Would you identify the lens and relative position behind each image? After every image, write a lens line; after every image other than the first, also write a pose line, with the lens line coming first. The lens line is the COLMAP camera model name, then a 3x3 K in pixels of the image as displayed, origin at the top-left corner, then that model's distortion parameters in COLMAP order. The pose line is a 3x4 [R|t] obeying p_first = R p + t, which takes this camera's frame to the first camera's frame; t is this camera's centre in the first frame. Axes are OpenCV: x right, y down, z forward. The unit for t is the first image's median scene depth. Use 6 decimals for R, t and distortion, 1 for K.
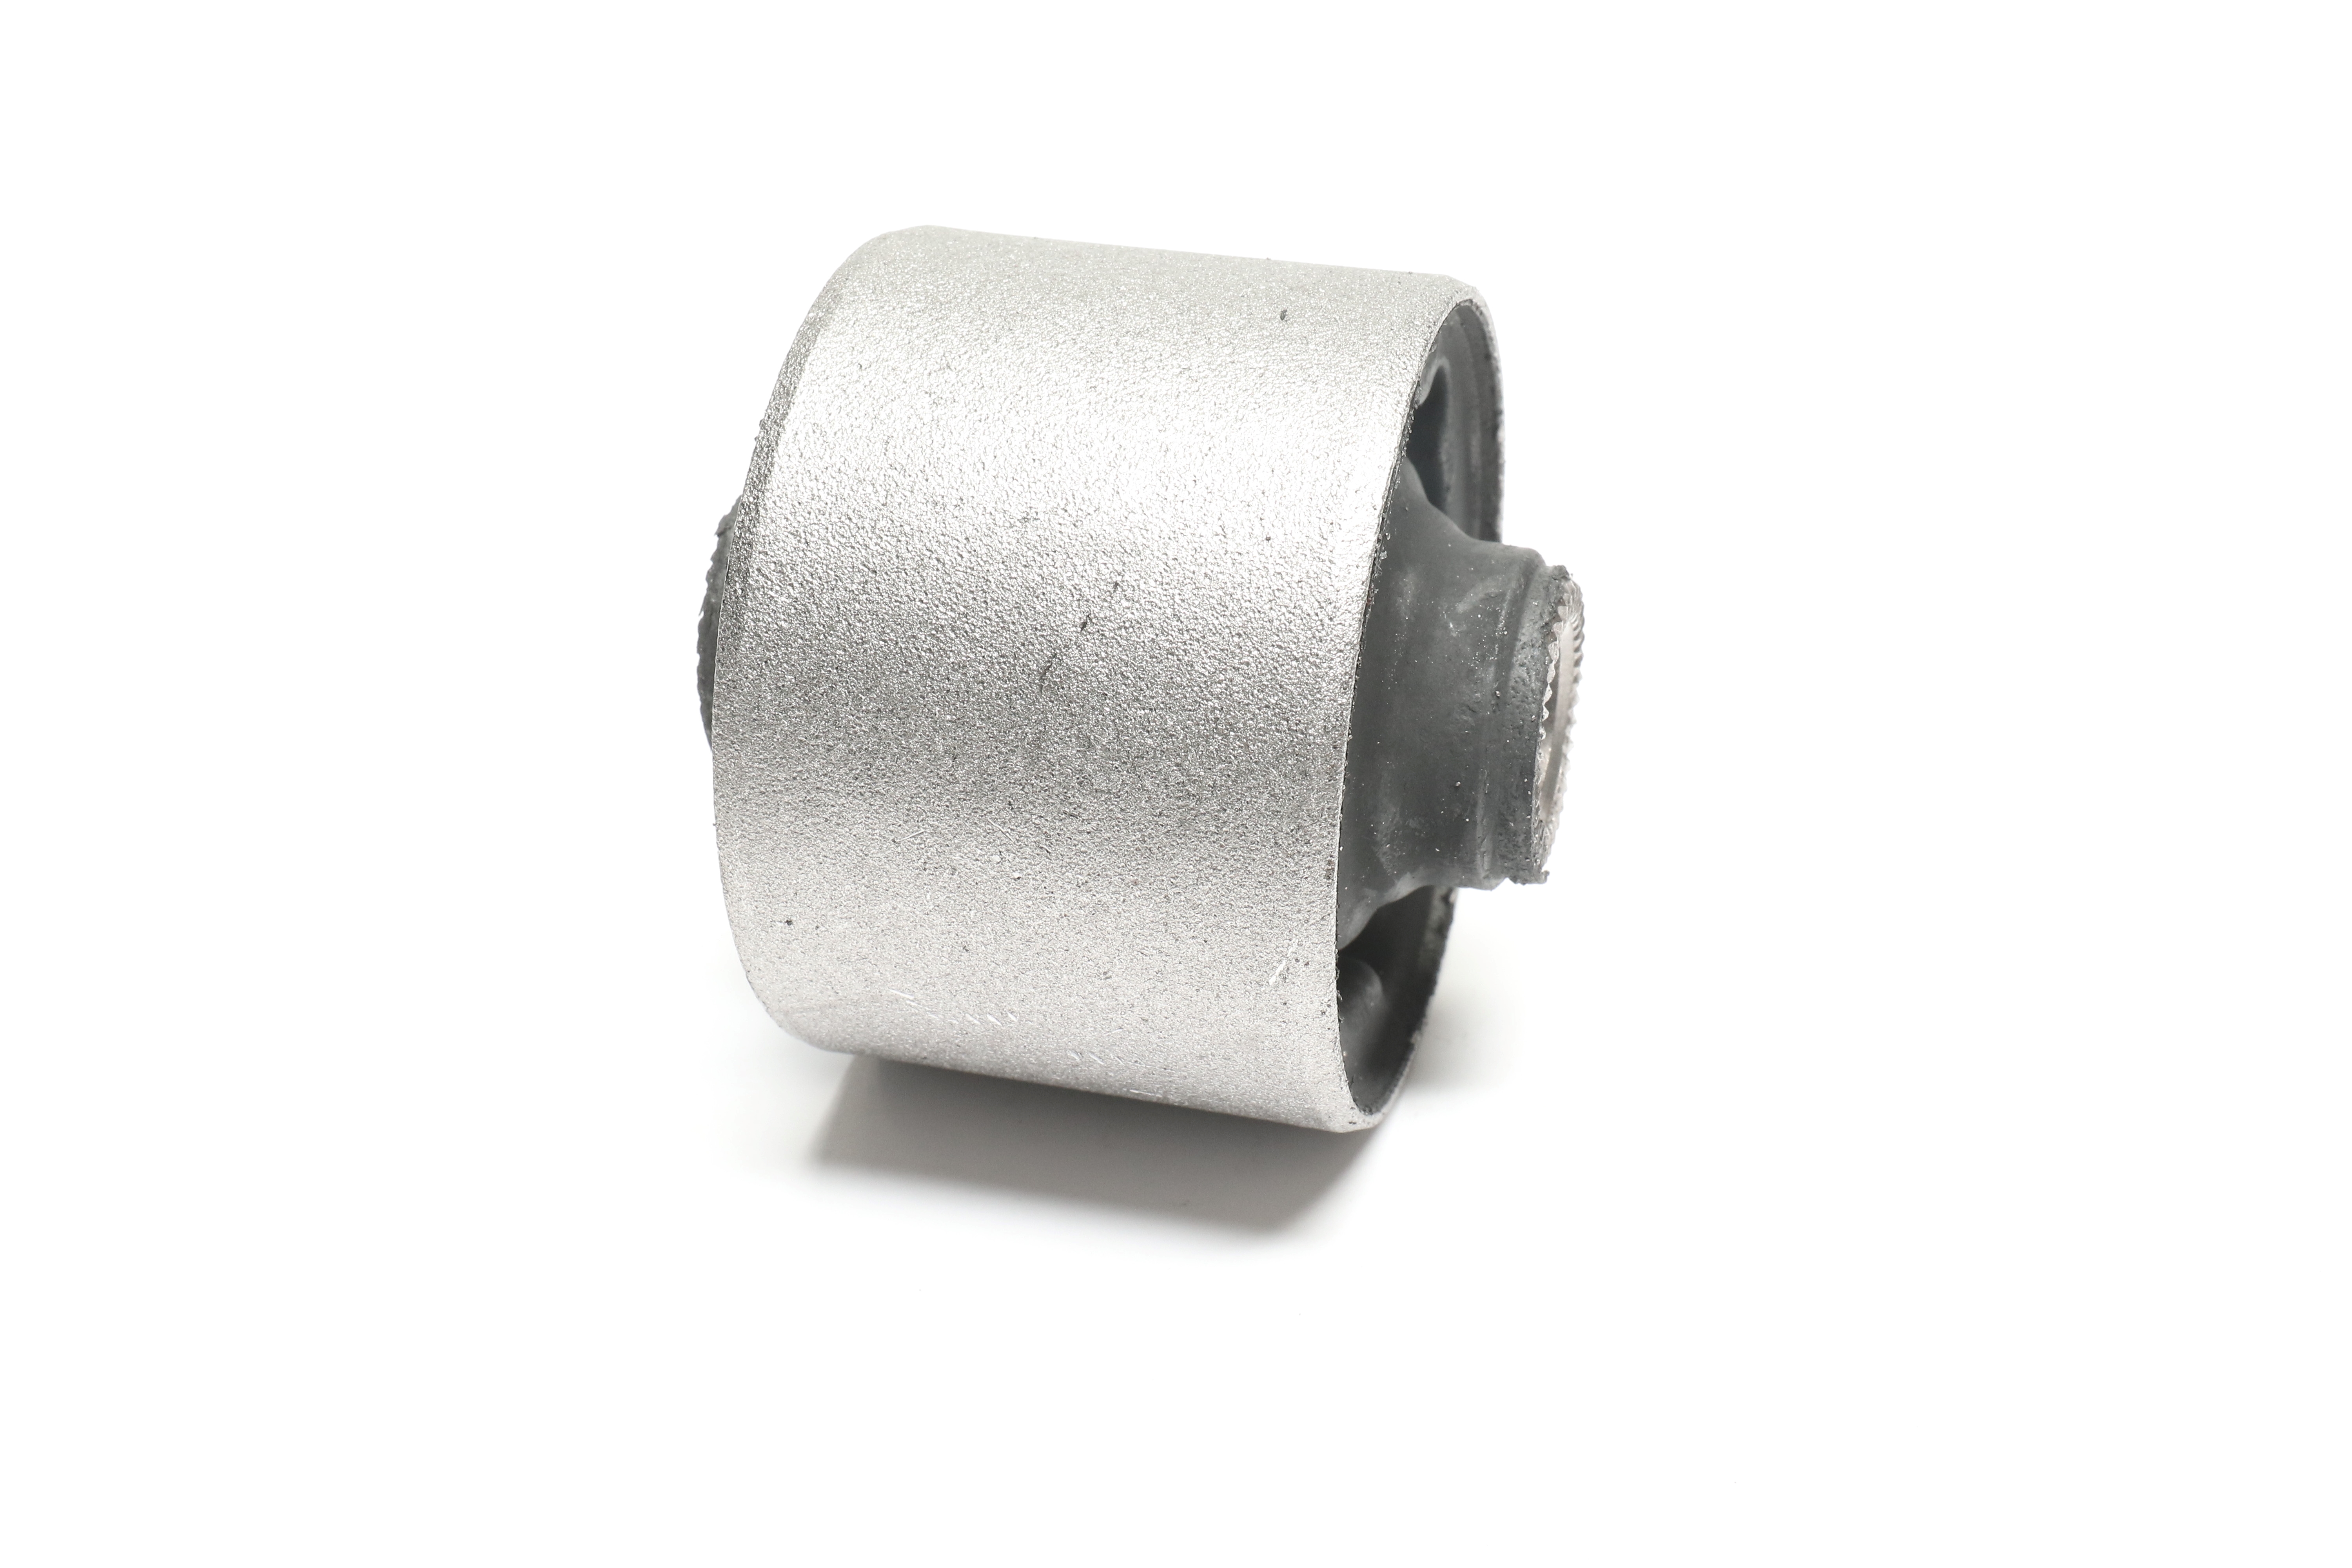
lens RADIAL K [[3897.8, 0, 1175.9], [0, 3897.8, 767.2], [0, 0, 1]] dist [-0.044306, 0.000000]
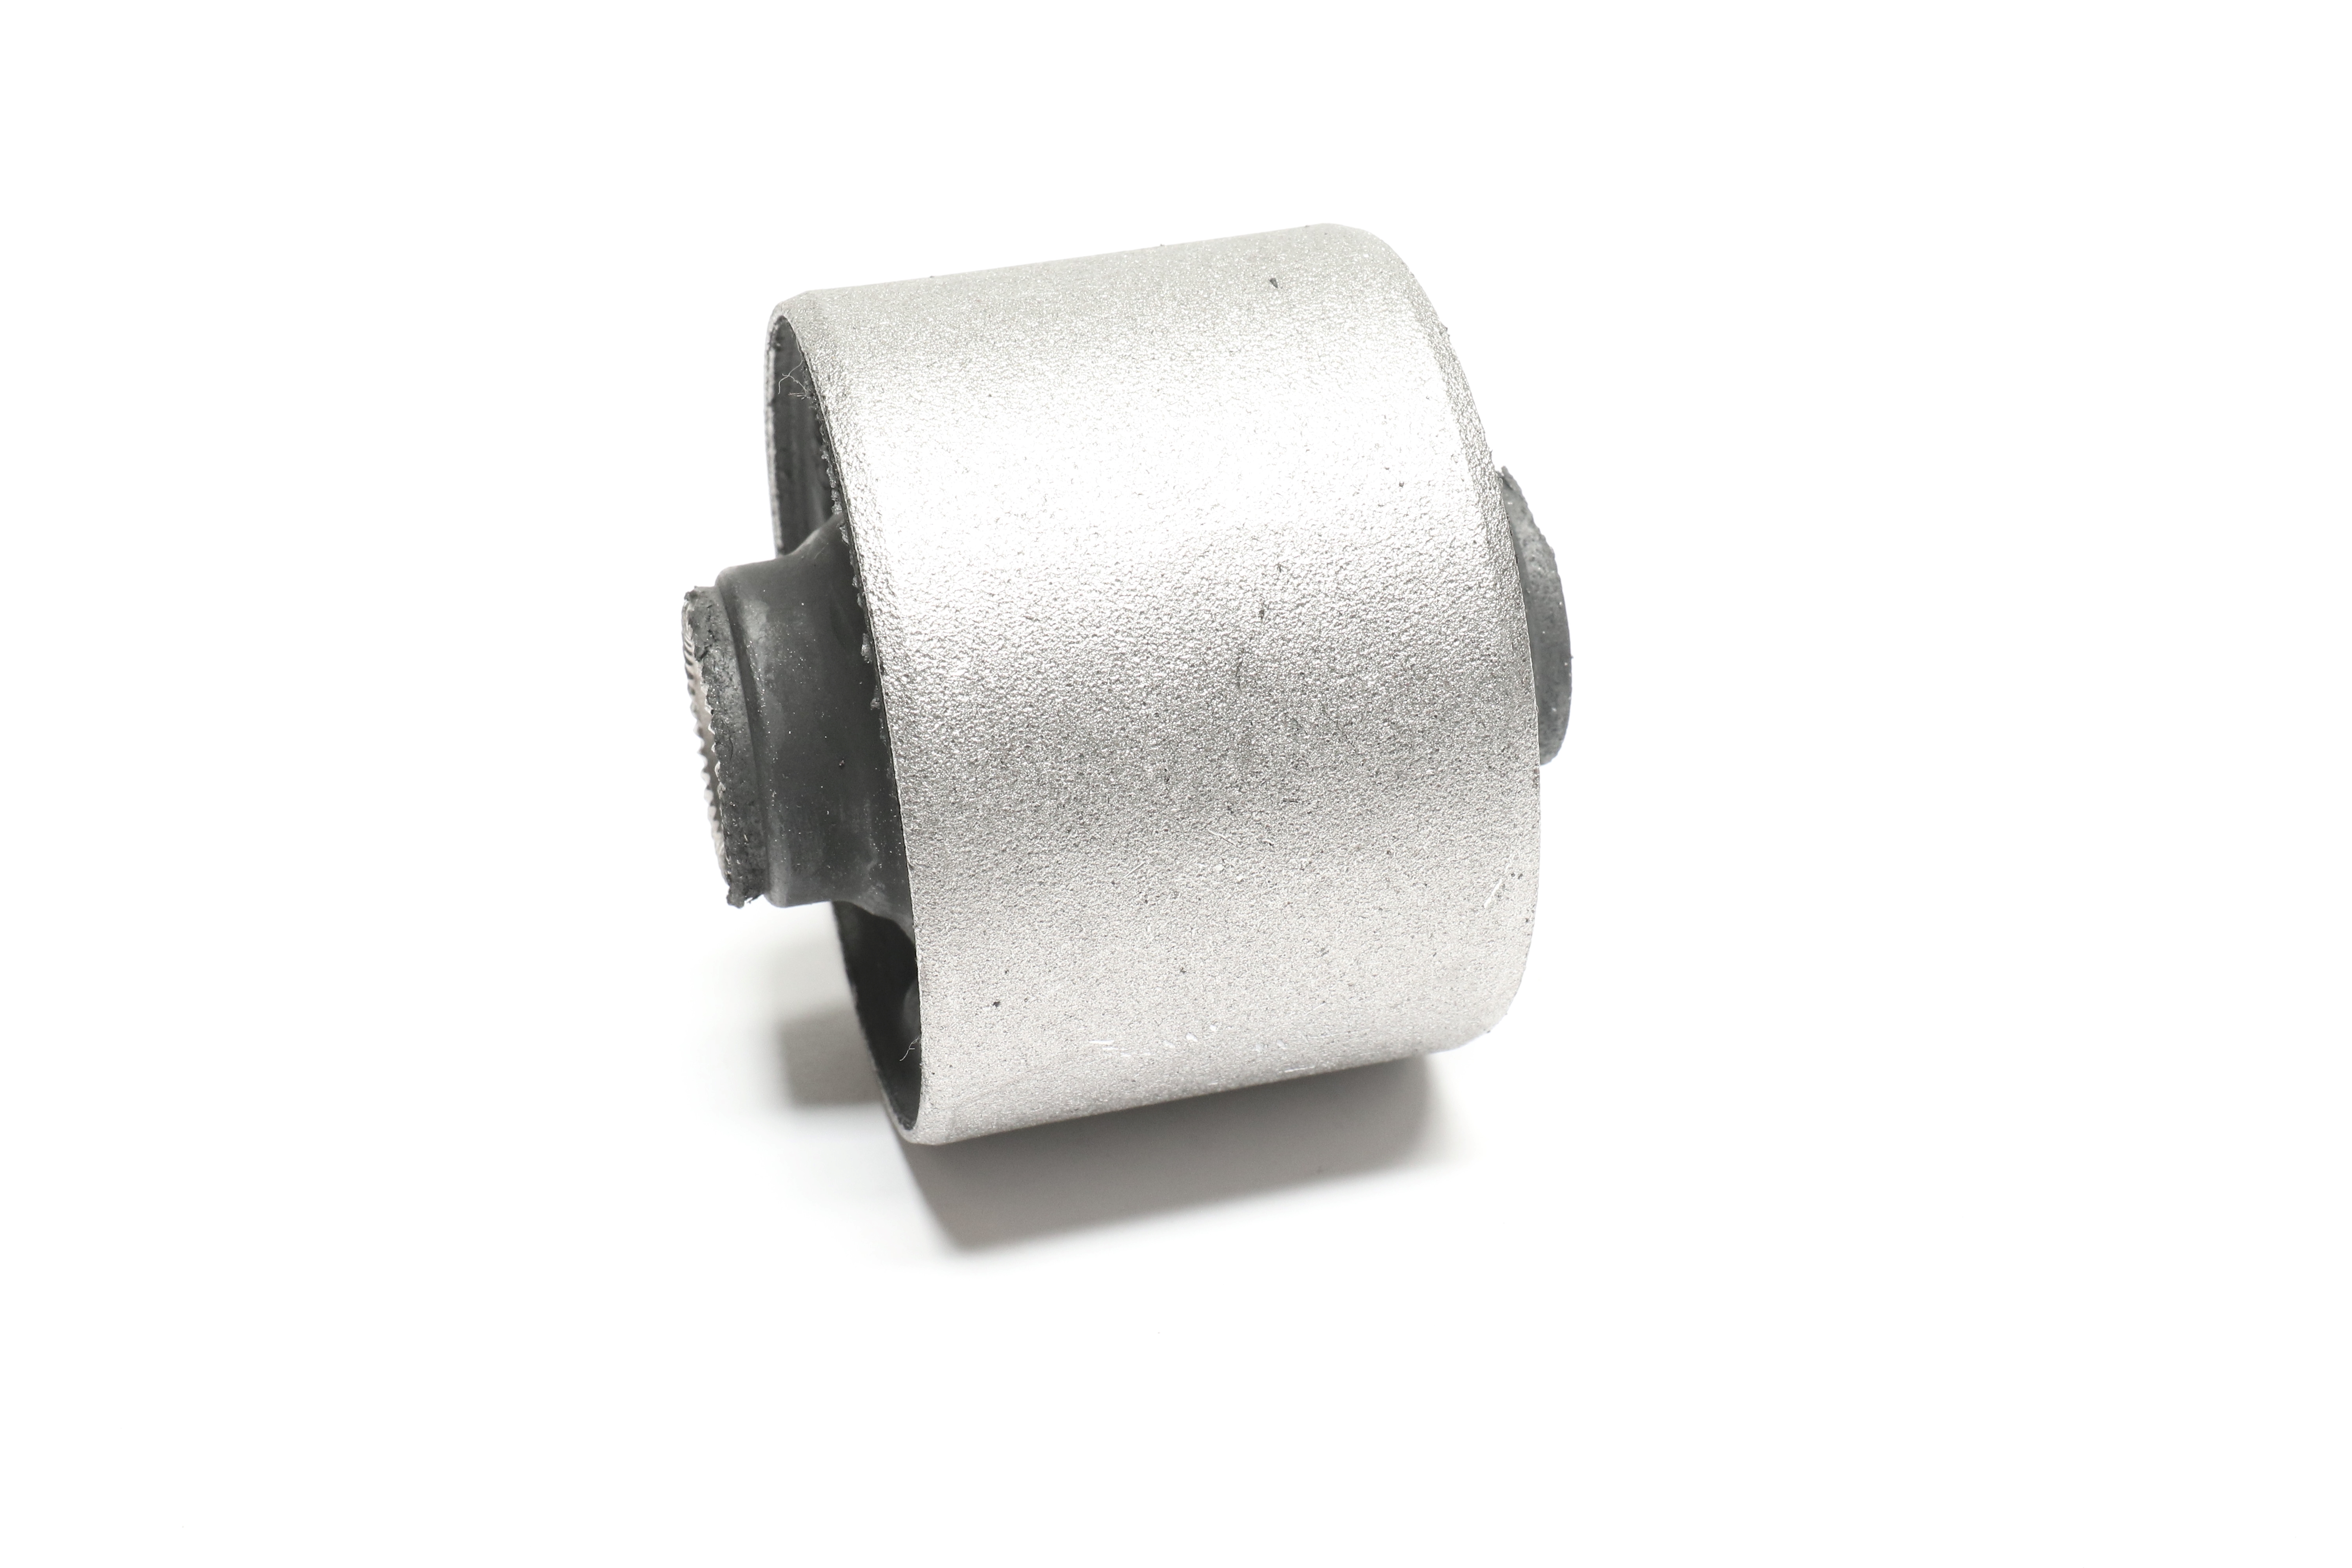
lens RADIAL K [[3897.8, 0, 1176.8], [0, 3897.8, 786.5], [0, 0, 1]] dist [-0.044306, 0.000000]
pose [[0.832093, -0.272467, 0.483098, -0.528311], [0.277320, 0.958706, 0.063051, -0.061865], [-0.480328, 0.081508, 0.873293, 0.136800]]
